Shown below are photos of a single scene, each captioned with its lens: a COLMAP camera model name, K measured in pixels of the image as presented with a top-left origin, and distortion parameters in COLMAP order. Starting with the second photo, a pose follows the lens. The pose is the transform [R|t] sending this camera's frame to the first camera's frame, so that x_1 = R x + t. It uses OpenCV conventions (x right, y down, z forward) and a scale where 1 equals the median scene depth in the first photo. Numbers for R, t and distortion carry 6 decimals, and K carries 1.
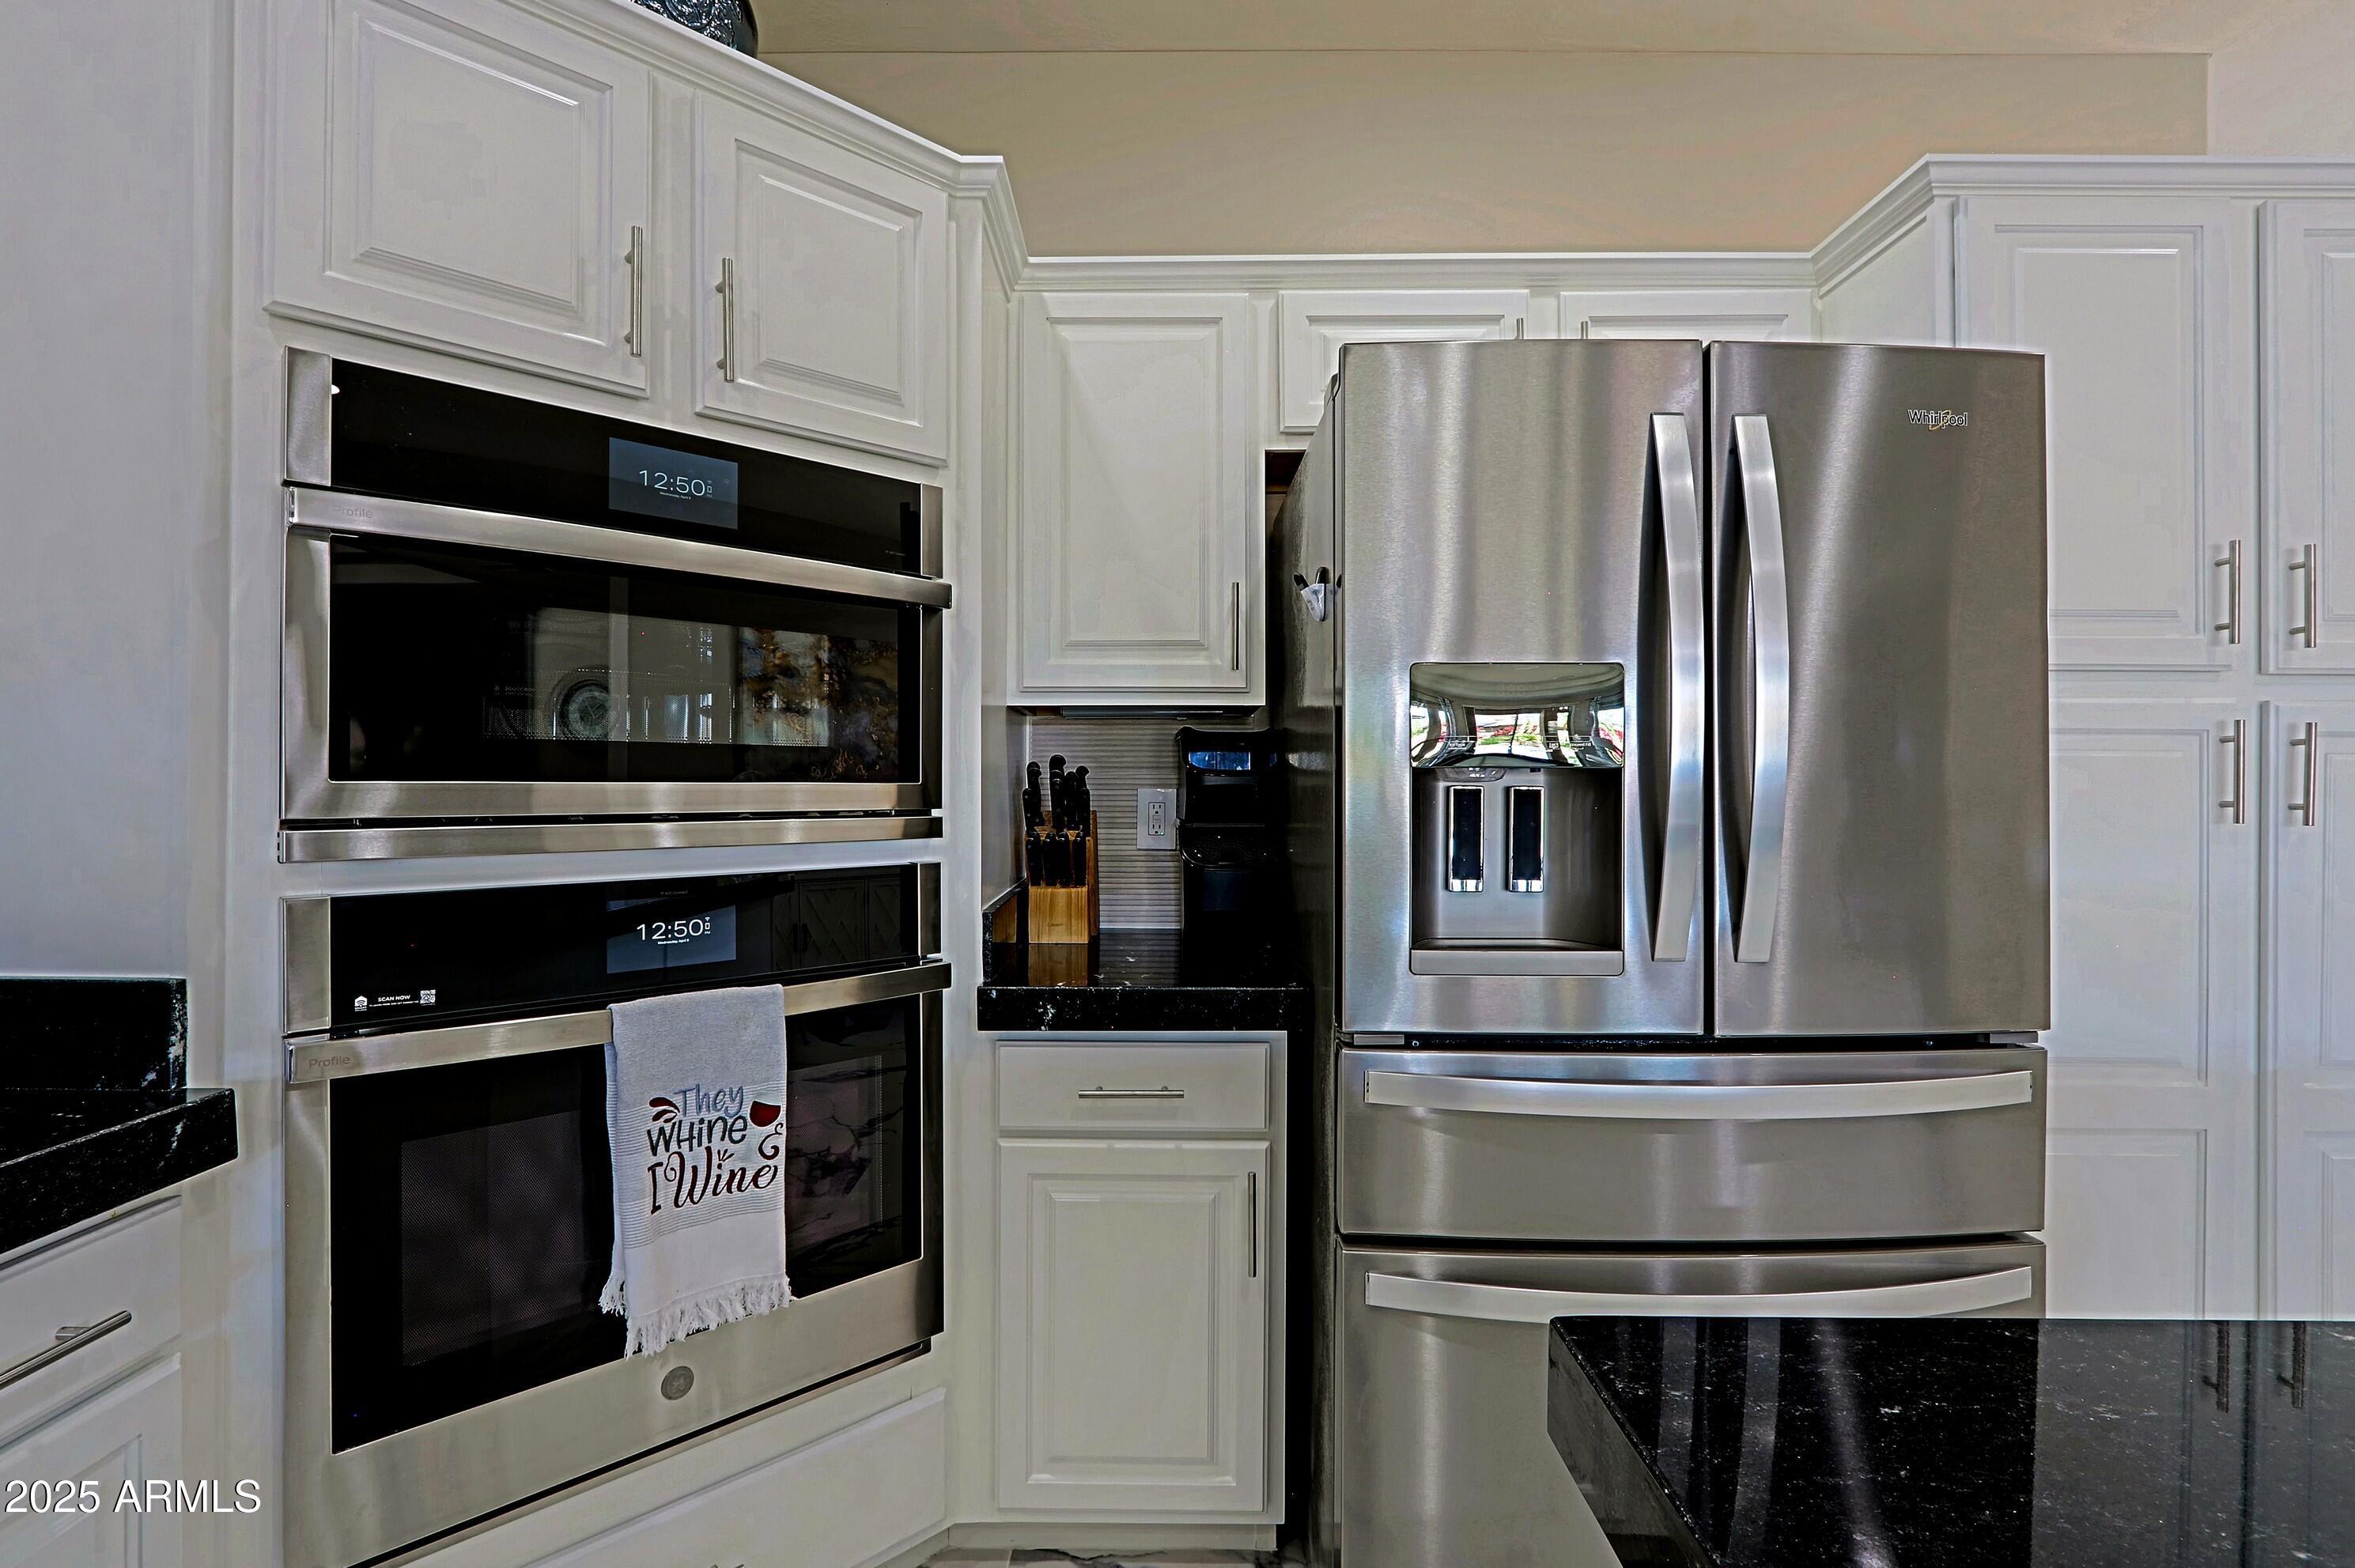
lens RADIAL K [[1097.0, 0, 1162.2], [0, 1097.0, 776.7], [0, 0, 1]] dist [-0.005303, 0.000596]
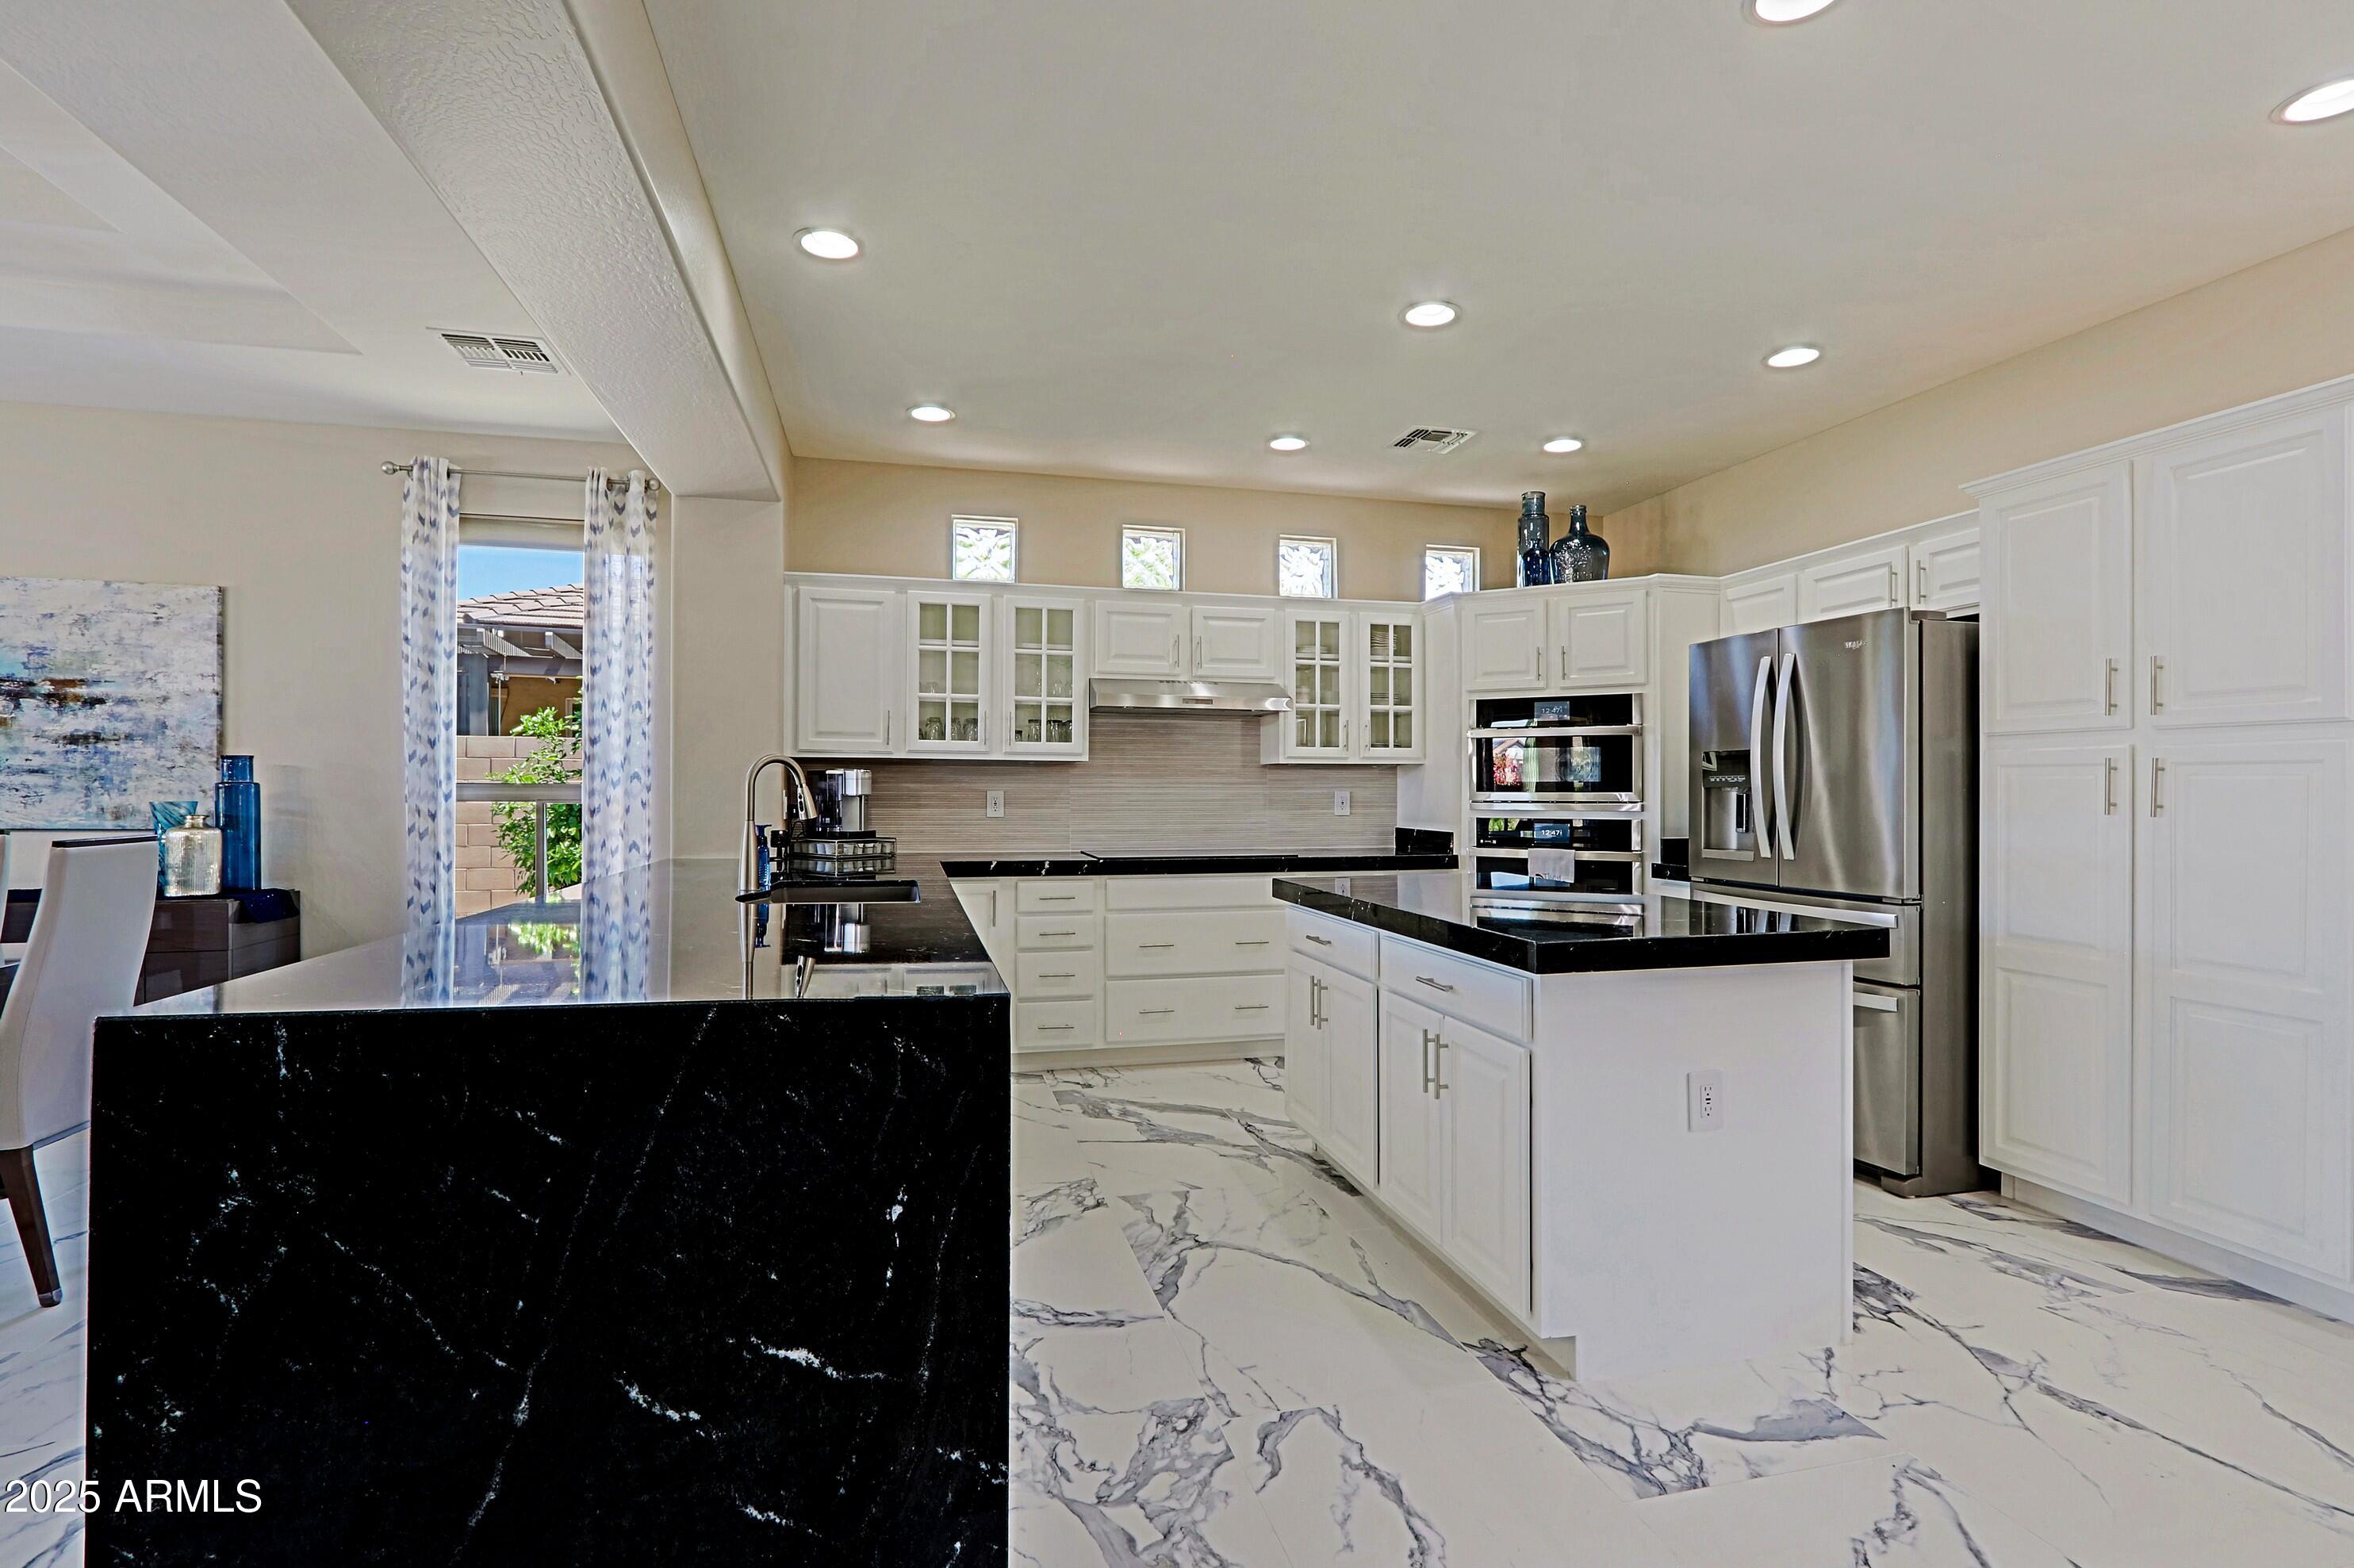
lens RADIAL K [[1071.8, 0, 1164.5], [0, 1071.8, 814.3], [0, 0, 1]] dist [-0.022119, 0.008584]
pose [[0.247357, 0.017731, -0.968762, 2.725136], [0.002543, 0.999817, 0.018949, 0.008146], [0.968921, -0.007151, 0.247267, -1.151329]]
